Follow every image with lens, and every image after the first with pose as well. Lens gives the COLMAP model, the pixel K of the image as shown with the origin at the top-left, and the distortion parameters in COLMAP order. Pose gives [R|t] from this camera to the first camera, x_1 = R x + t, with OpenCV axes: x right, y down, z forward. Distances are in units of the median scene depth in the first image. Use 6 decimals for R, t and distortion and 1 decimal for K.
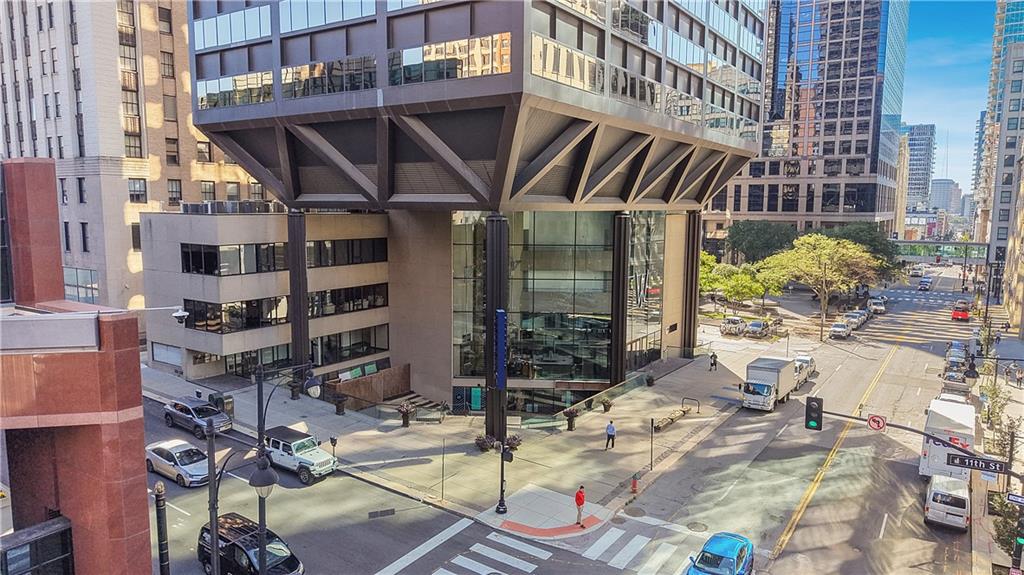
lens RADIAL K [[693.2, 0, 516.8], [0, 693.2, 284.3], [0, 0, 1]] dist [0.036817, -0.031758]
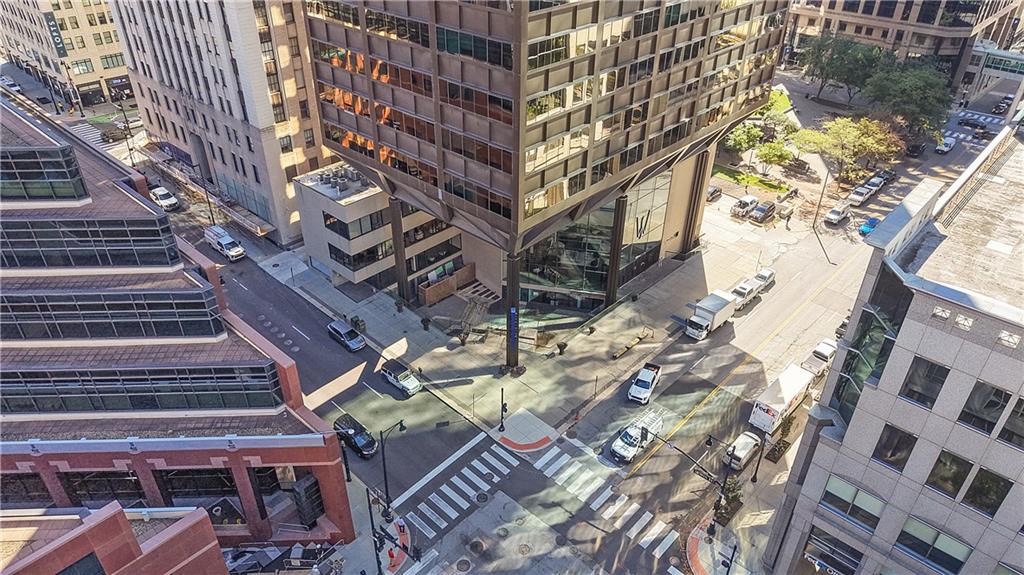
lens RADIAL K [[693.2, 0, 518.0], [0, 693.2, 293.2], [0, 0, 1]] dist [0.036817, -0.031758]
pose [[0.986891, 0.089871, -0.134049, 0.159725], [-0.020725, 0.894301, 0.446985, -0.566193], [0.160051, -0.438347, 0.884441, -0.352961]]
